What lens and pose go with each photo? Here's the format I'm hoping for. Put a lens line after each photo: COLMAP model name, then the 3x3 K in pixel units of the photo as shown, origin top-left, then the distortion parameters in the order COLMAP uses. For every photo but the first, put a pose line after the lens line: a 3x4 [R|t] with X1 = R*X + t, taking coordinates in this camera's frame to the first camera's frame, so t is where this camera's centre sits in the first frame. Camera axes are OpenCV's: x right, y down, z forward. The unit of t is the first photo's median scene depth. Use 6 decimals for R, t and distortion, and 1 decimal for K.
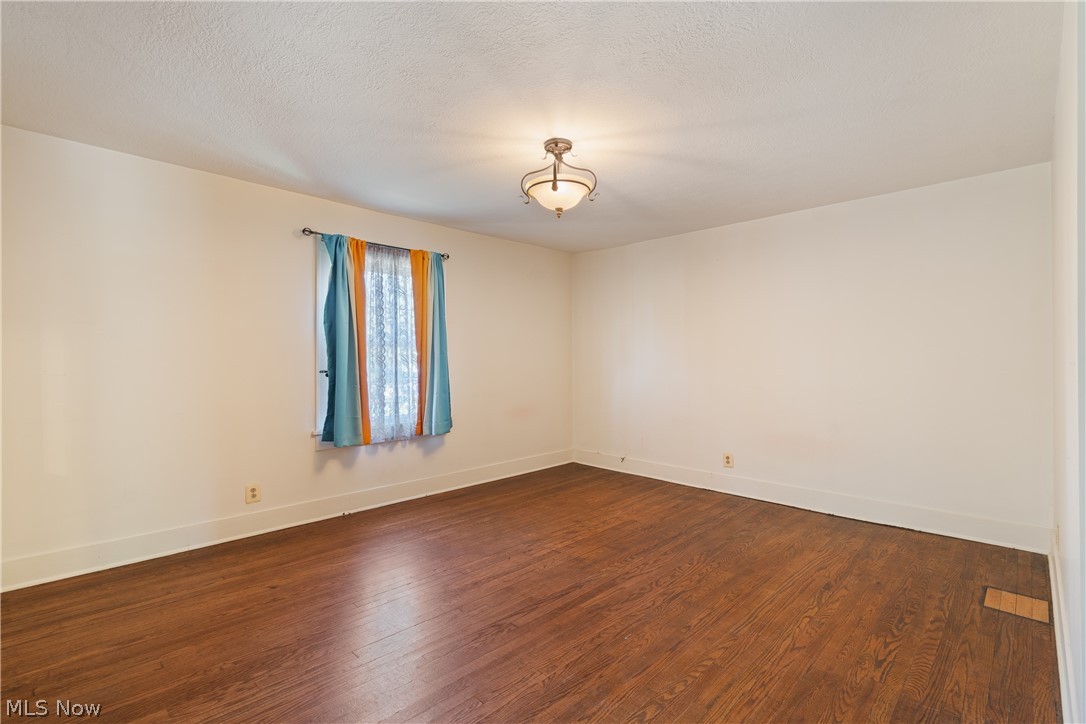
lens RADIAL K [[486.9, 0, 546.7], [0, 486.9, 359.5], [0, 0, 1]] dist [0.000683, -0.000030]
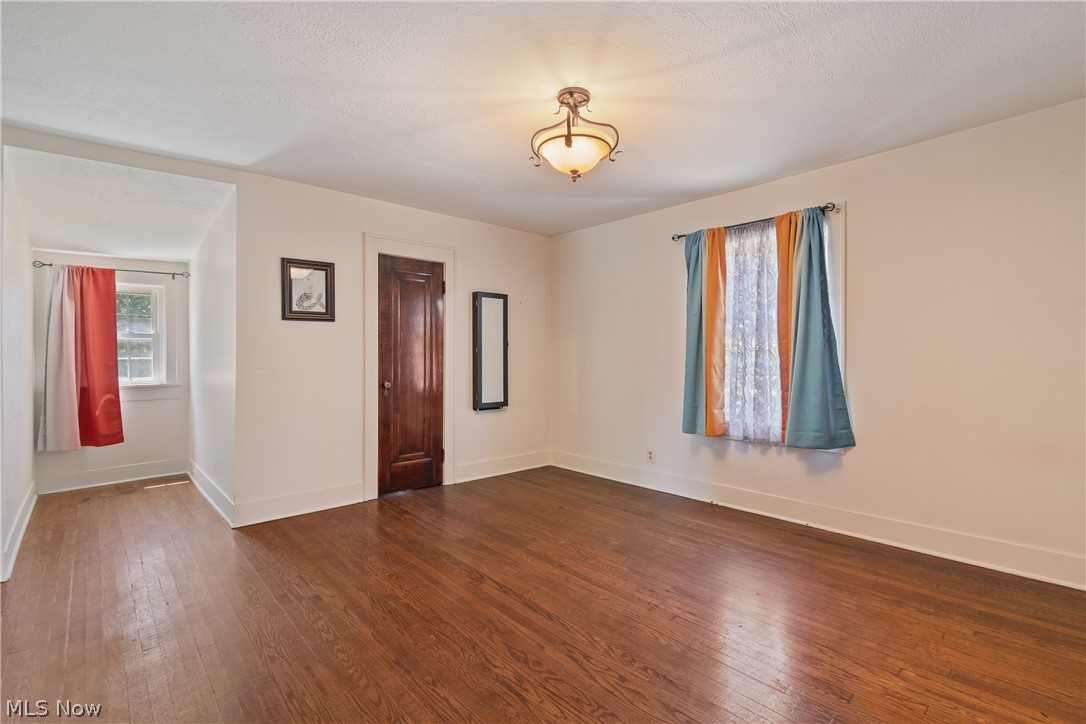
lens RADIAL K [[498.4, 0, 551.5], [0, 498.4, 354.3], [0, 0, 1]] dist [0.000426, 0.000239]
pose [[-0.042106, 0.003163, -0.999108, 0.832011], [0.006695, 0.999973, 0.002883, 0.004432], [0.999091, -0.006567, -0.042126, 0.931616]]
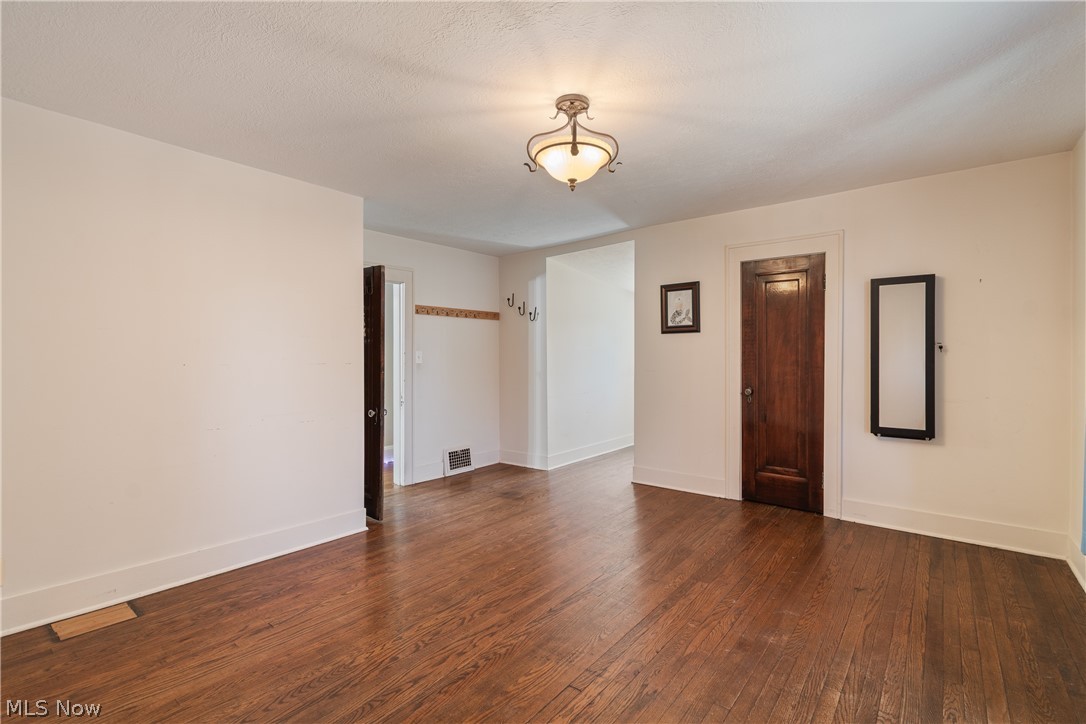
lens RADIAL K [[483.9, 0, 567.7], [0, 483.9, 362.4], [0, 0, 1]] dist [0.000364, -0.000143]
pose [[-0.989989, 0.007131, -0.140964, 0.144790], [0.006019, 0.999947, 0.008314, -0.005411], [0.141016, 0.007382, -0.989980, 1.695579]]
